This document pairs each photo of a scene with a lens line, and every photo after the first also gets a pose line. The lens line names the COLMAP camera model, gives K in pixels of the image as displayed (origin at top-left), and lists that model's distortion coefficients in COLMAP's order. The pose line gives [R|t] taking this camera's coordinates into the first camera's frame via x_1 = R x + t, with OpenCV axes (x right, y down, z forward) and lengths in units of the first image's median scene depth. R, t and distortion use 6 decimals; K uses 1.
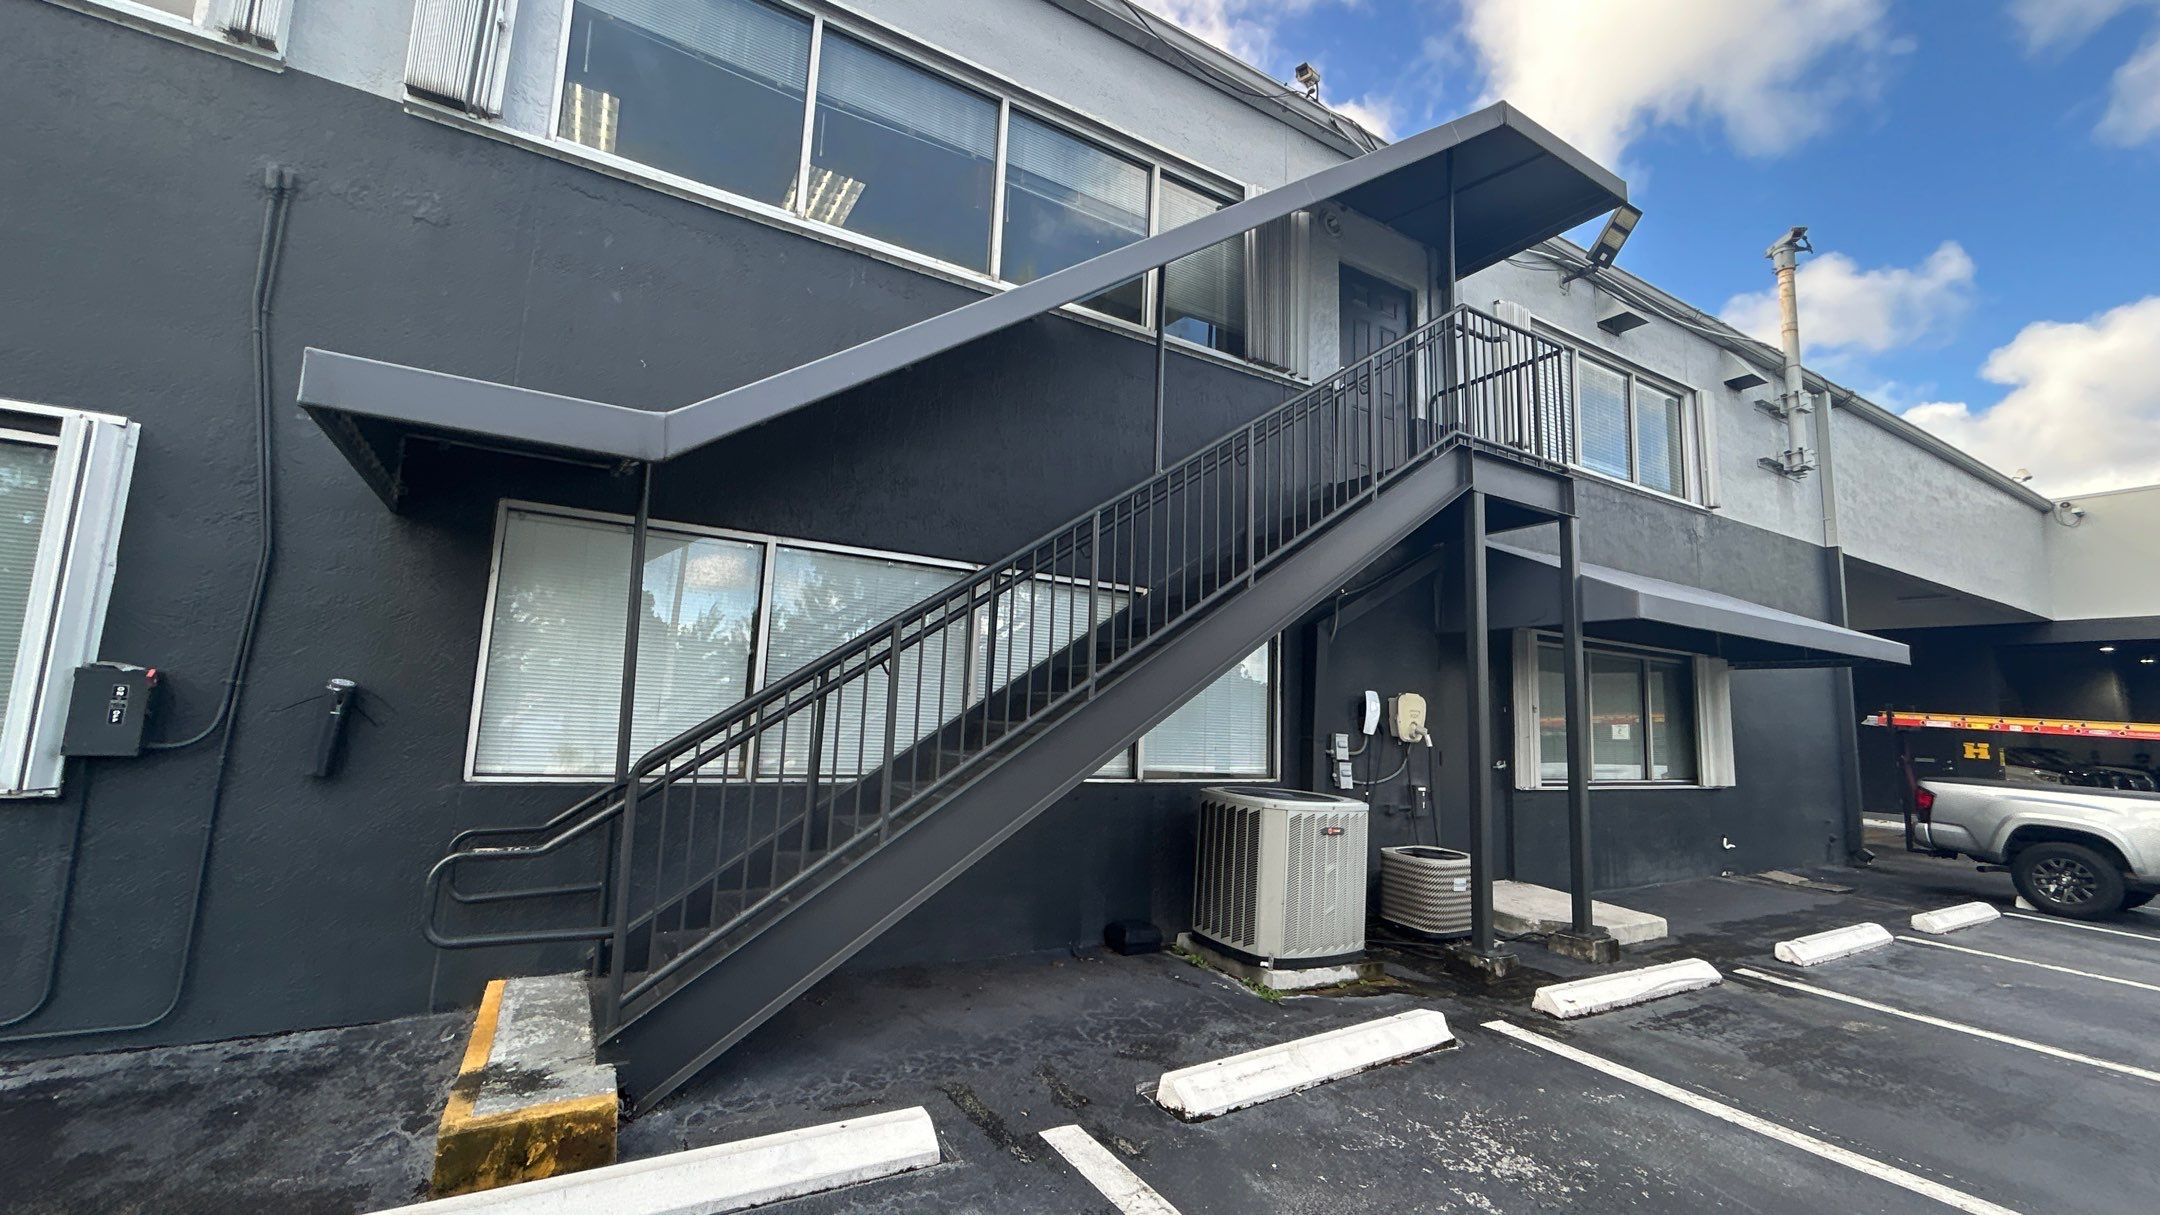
lens RADIAL K [[868.9, 0, 1080.0], [0, 868.9, 607.5], [0, 0, 1]] dist [-0.001115, -0.000095]
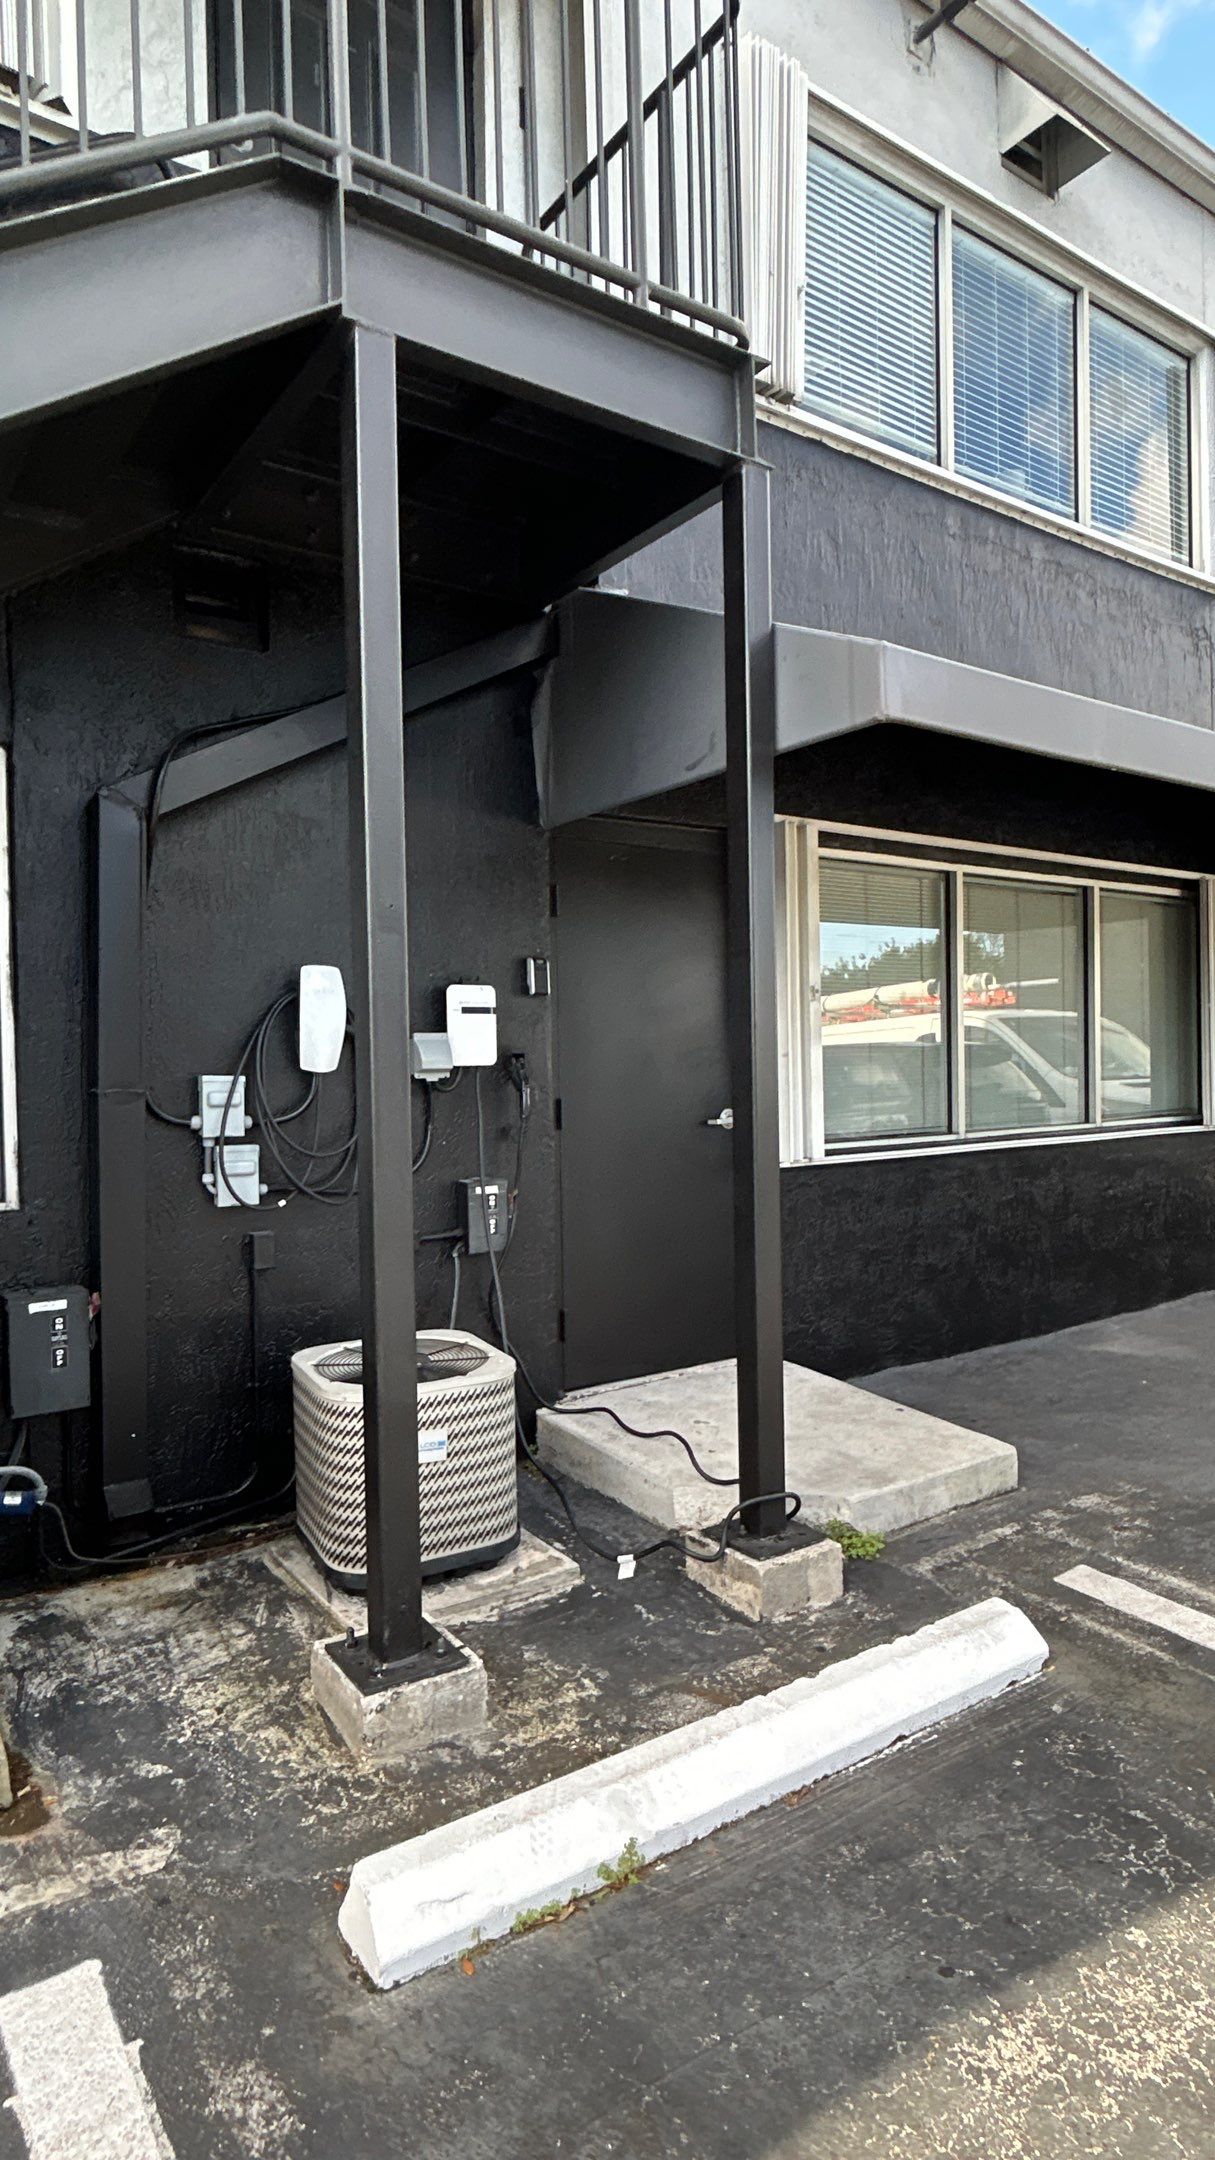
lens RADIAL K [[1174.3, 0, 607.5], [0, 1174.3, 1080.0], [0, 0, 1]] dist [-0.005888, -0.000099]
pose [[0.996887, -0.054593, 0.056888, 0.449563], [0.045584, 0.987767, 0.149125, 0.075298], [-0.064333, -0.146068, 0.987181, 0.454862]]
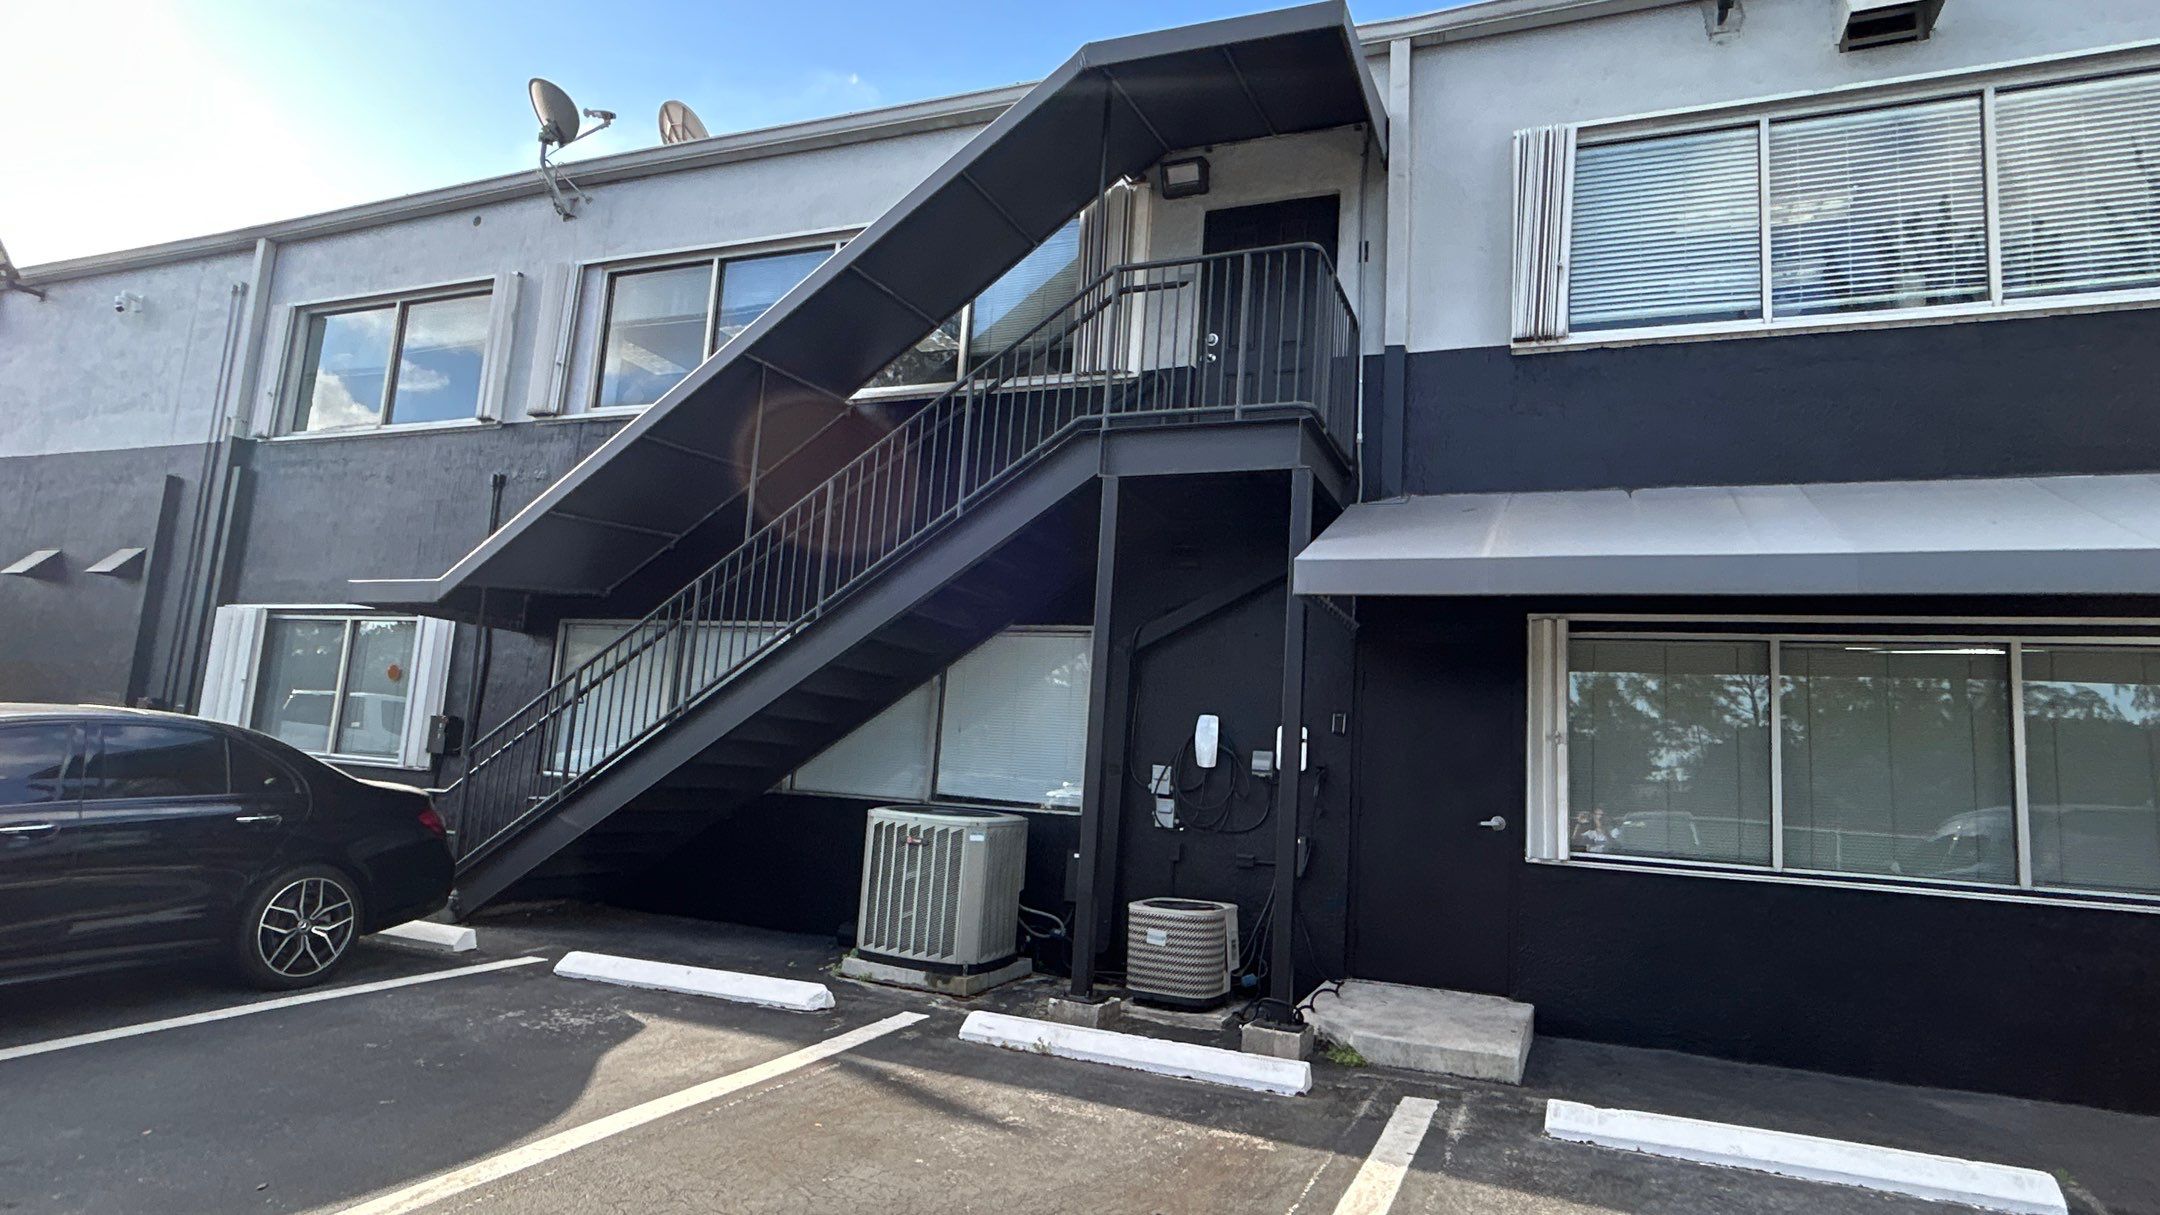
lens RADIAL K [[1174.3, 0, 1080.0], [0, 1174.3, 607.5], [0, 0, 1]] dist [-0.005888, -0.000099]
pose [[0.597866, -0.107117, -0.794407, 1.205237], [0.064919, 0.994246, -0.085205, 0.084511], [0.798963, -0.000631, 0.601380, 0.233029]]
